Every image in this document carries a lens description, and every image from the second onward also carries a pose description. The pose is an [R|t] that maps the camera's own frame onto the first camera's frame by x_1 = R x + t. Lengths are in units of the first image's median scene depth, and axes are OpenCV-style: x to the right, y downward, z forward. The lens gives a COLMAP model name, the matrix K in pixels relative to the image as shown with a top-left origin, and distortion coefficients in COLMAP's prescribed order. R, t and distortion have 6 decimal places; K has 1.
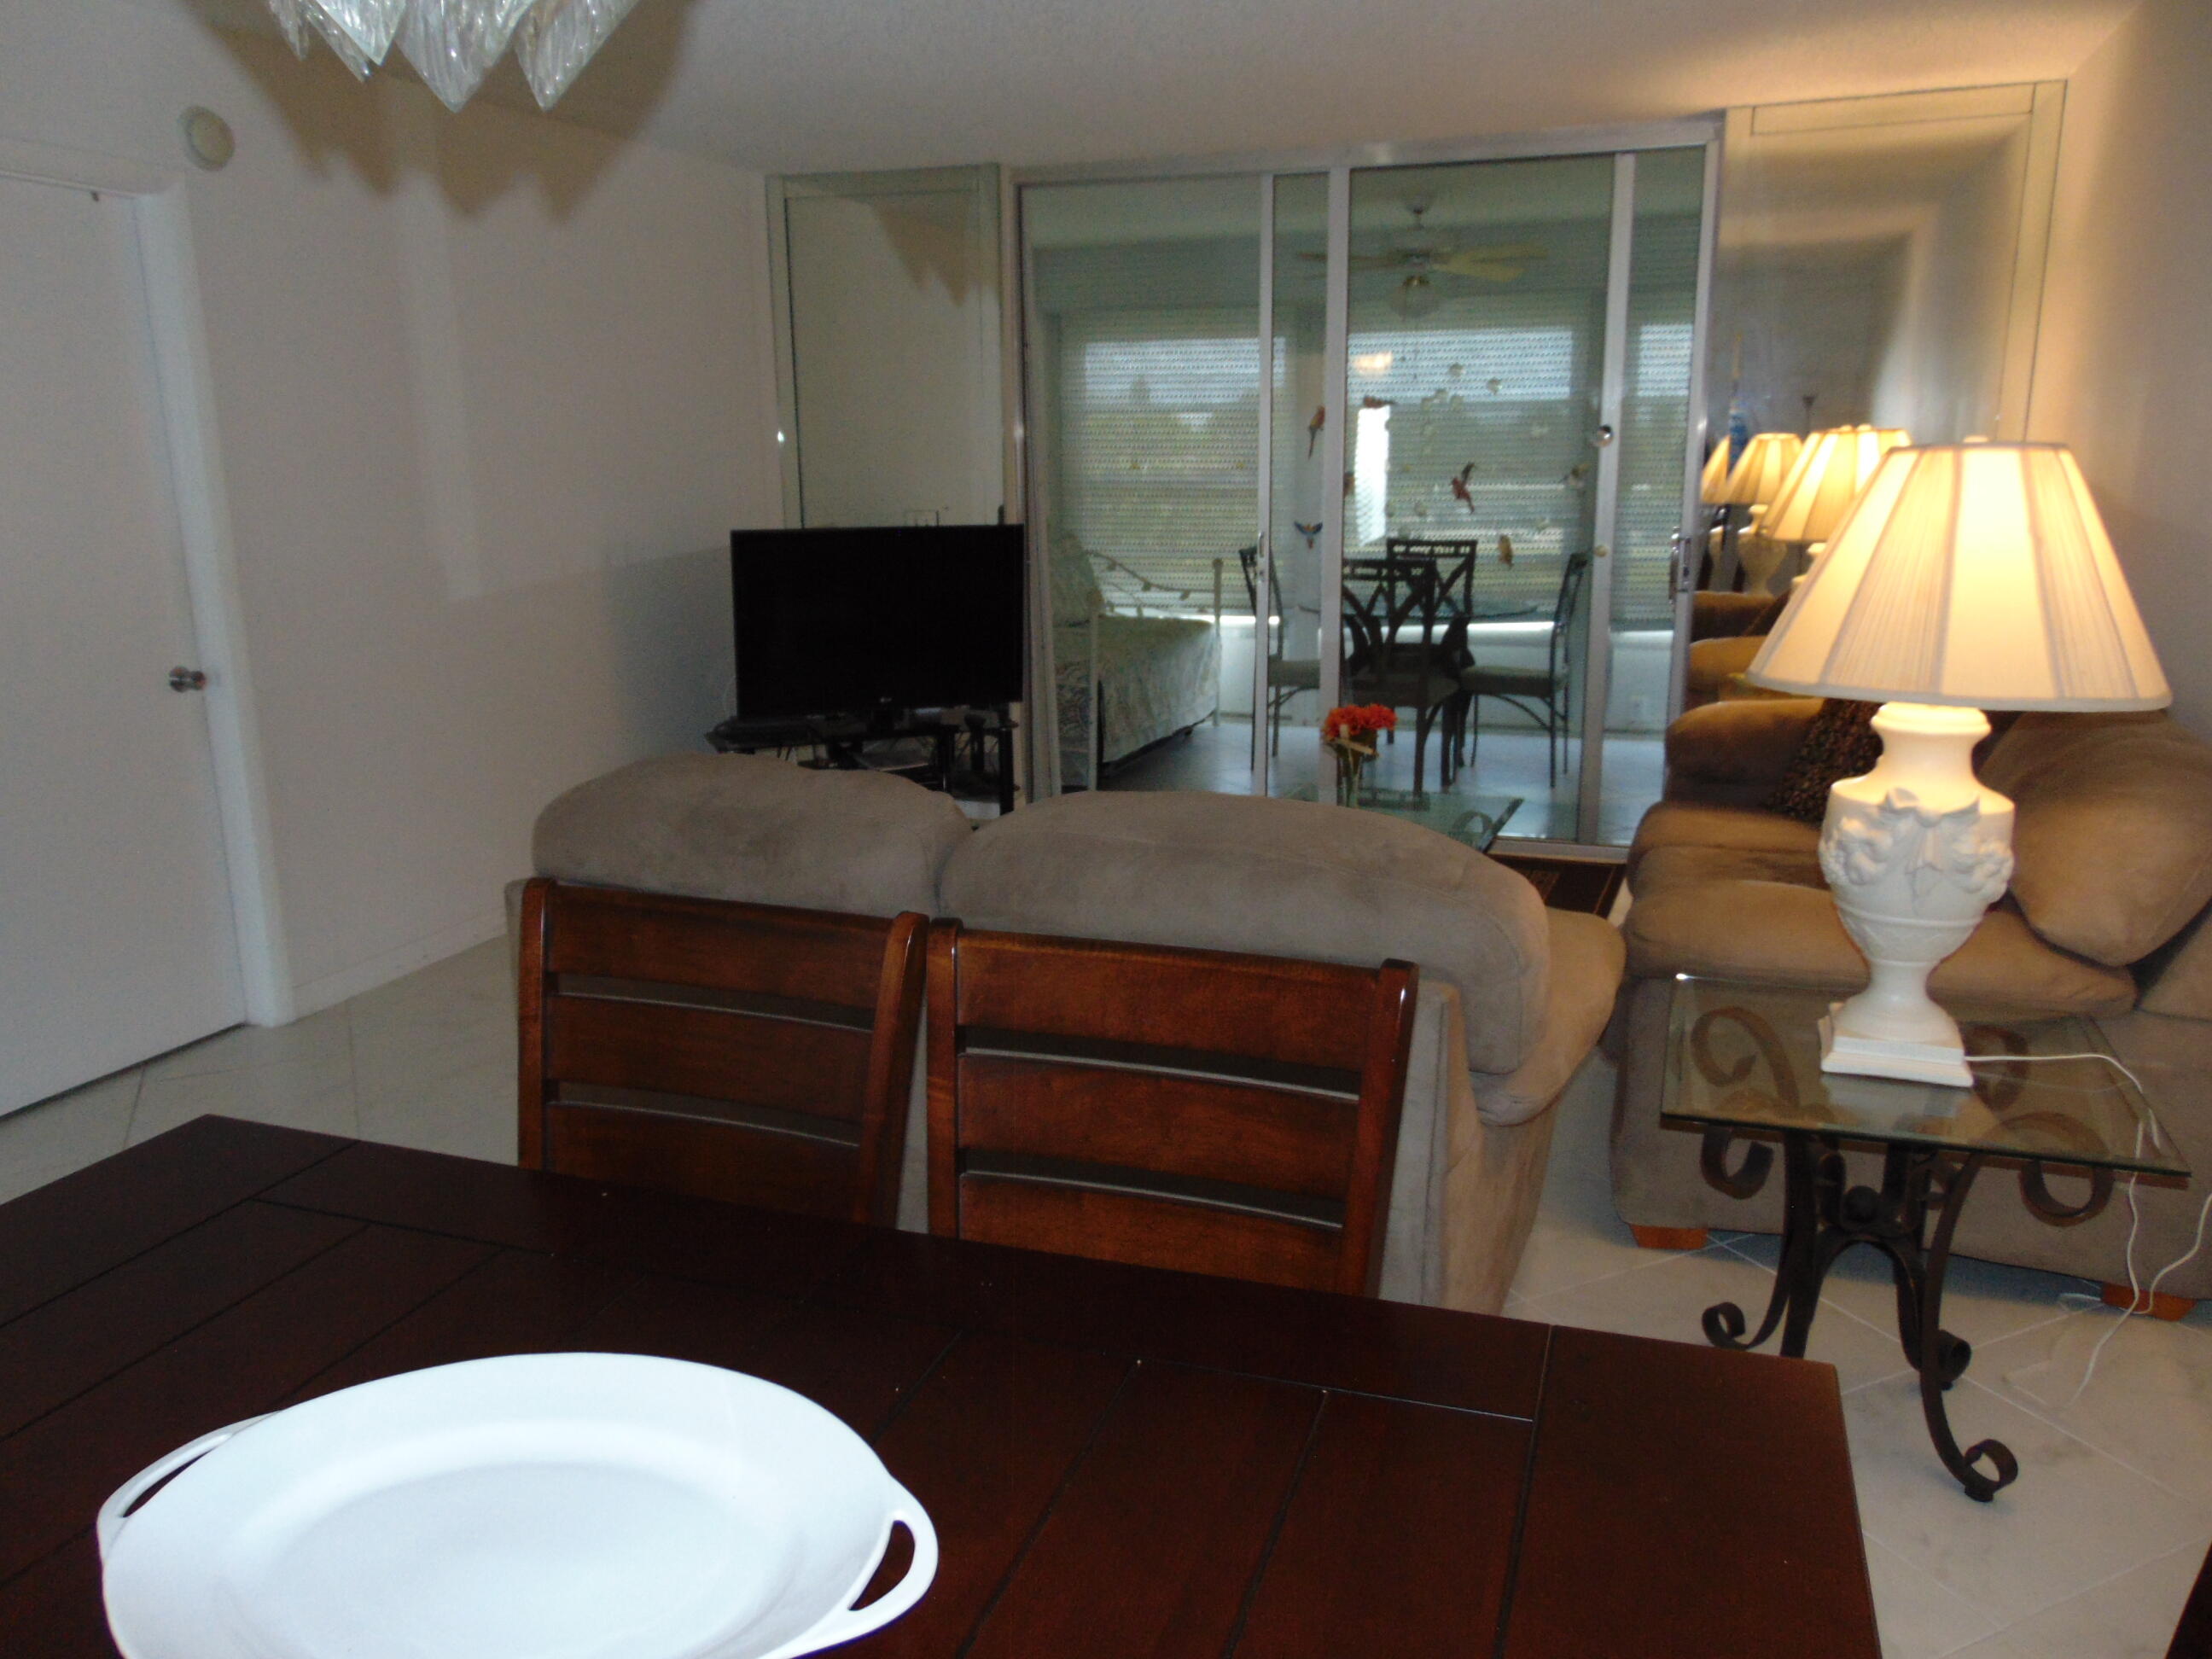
lens RADIAL K [[1654.4, 0, 1112.2], [0, 1654.4, 825.5], [0, 0, 1]] dist [-0.044748, 0.090679]
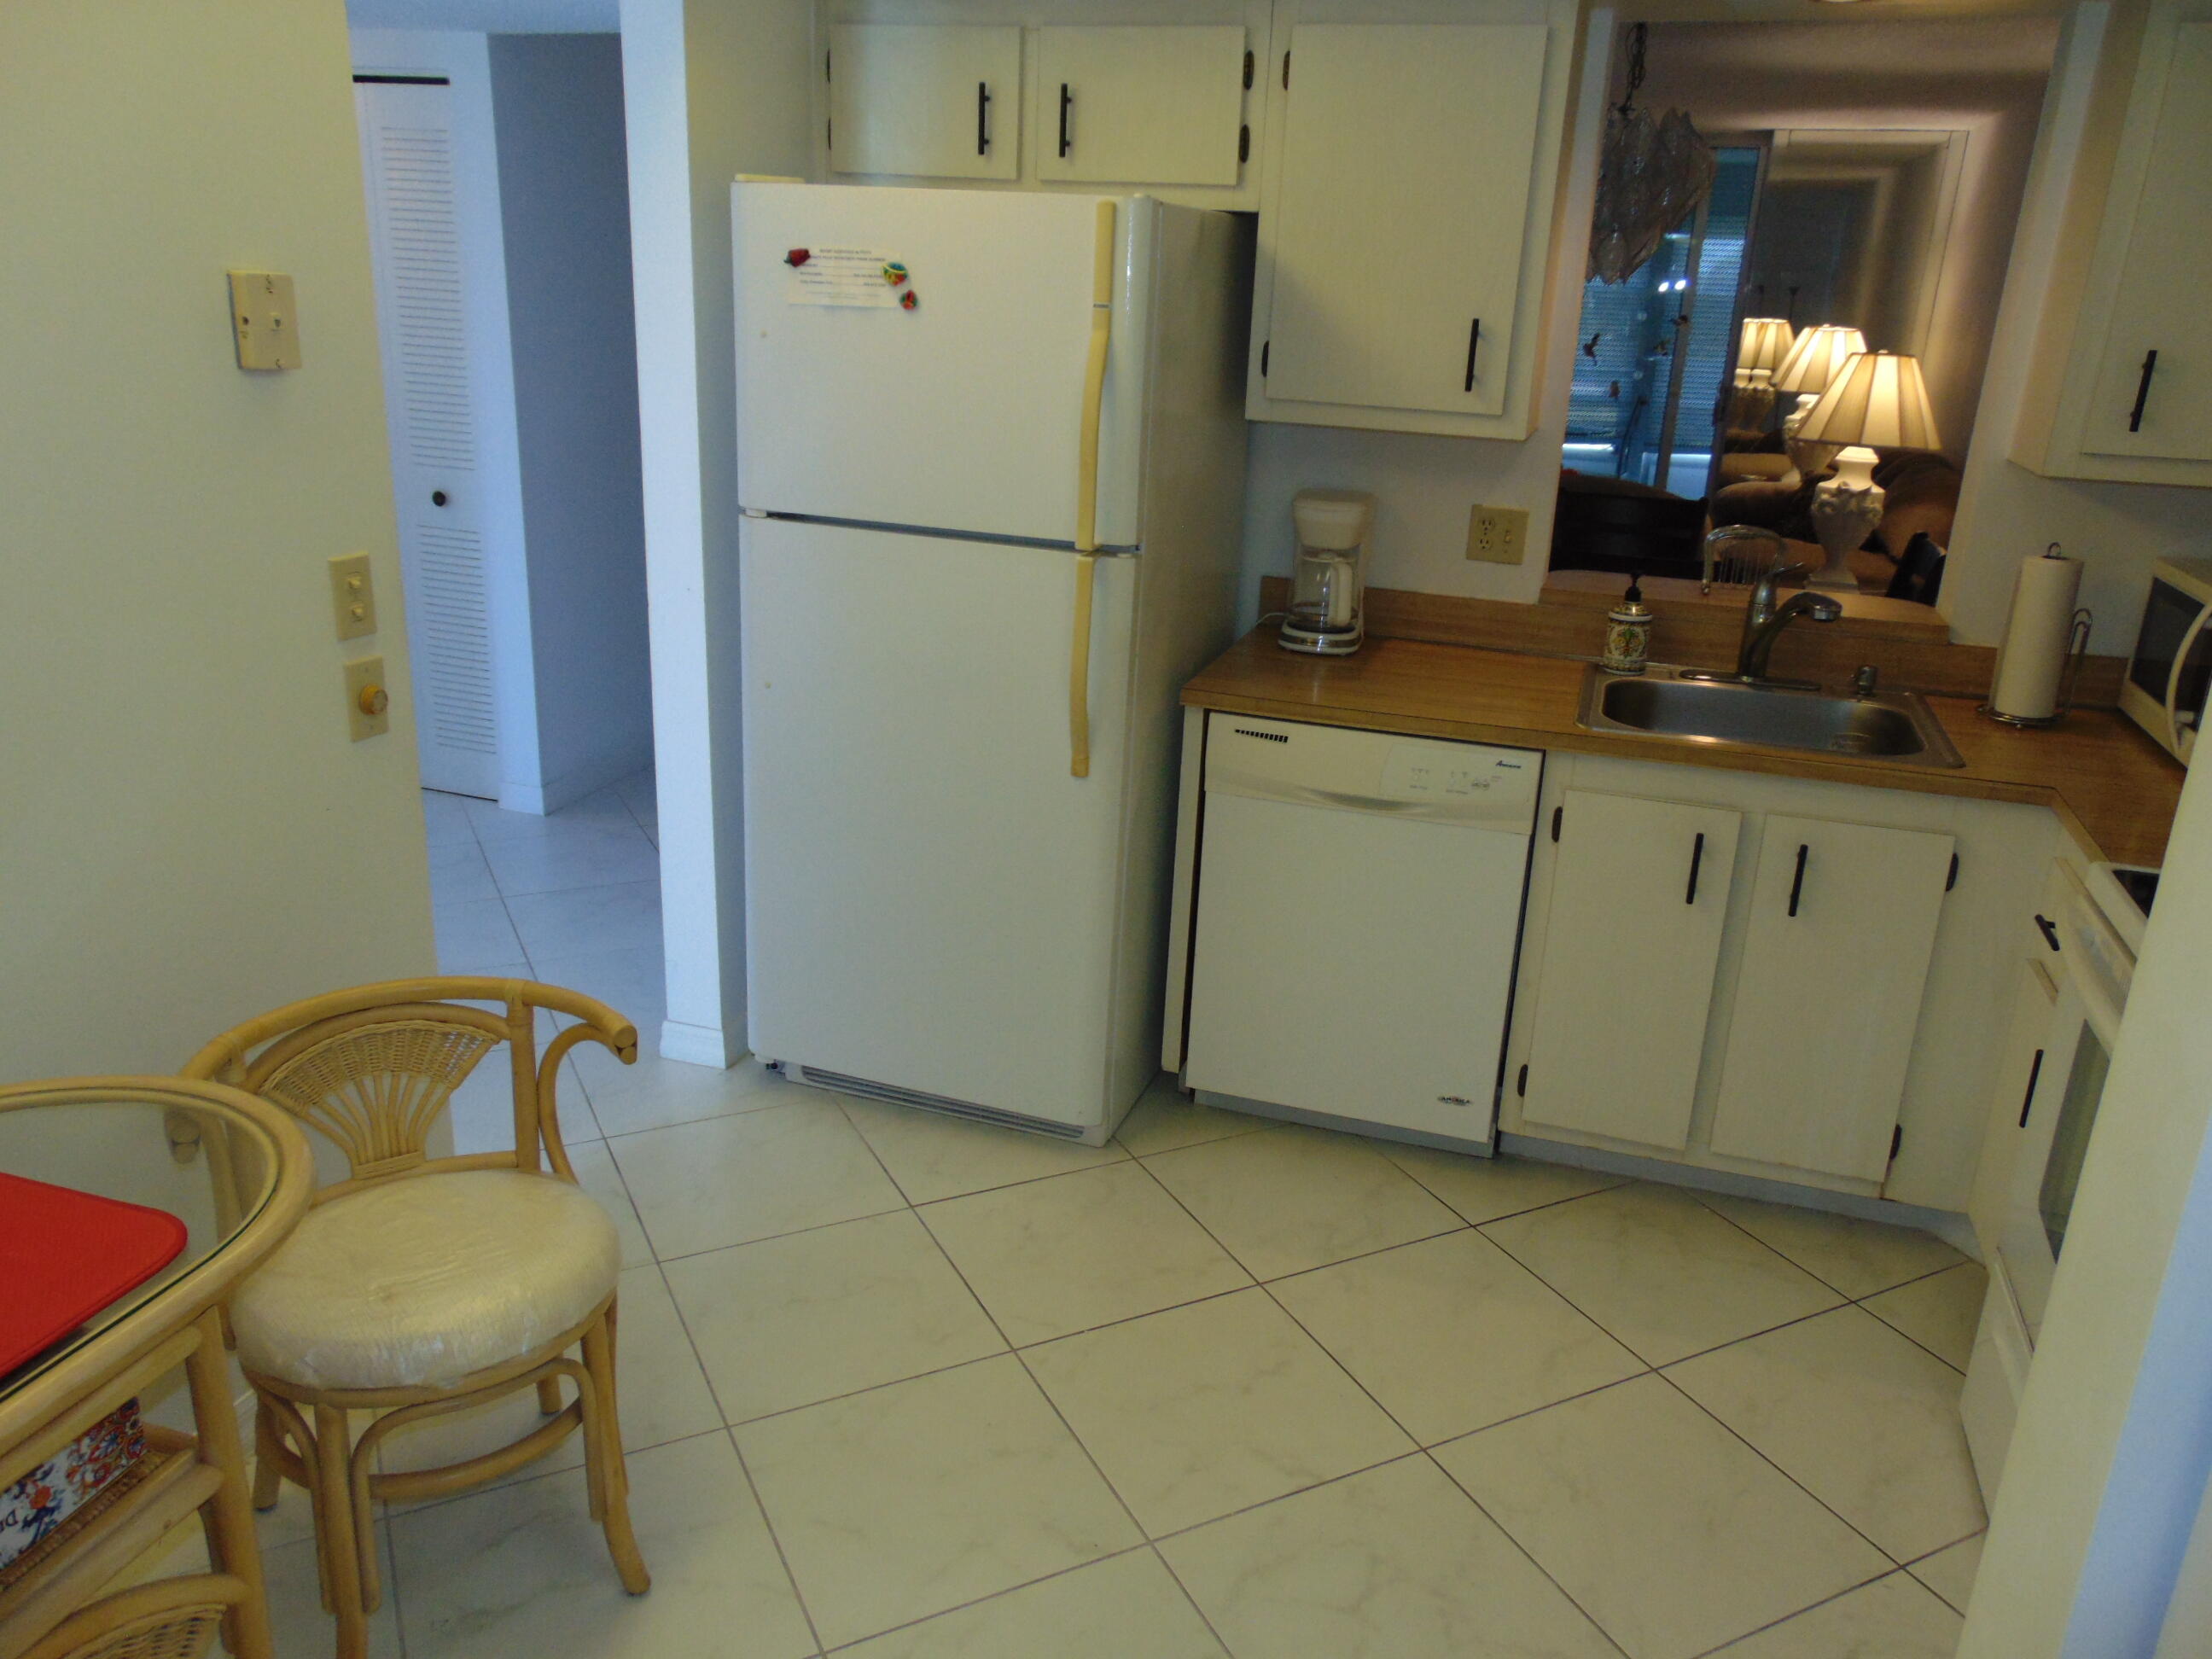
lens RADIAL K [[1652.4, 0, 1102.0], [0, 1652.4, 833.0], [0, 0, 1]] dist [-0.043749, 0.086887]
pose [[0.998422, 0.041213, 0.038136, -0.794136], [-0.044947, 0.993677, 0.102885, 0.317707], [-0.033655, -0.104437, 0.993962, -1.654395]]
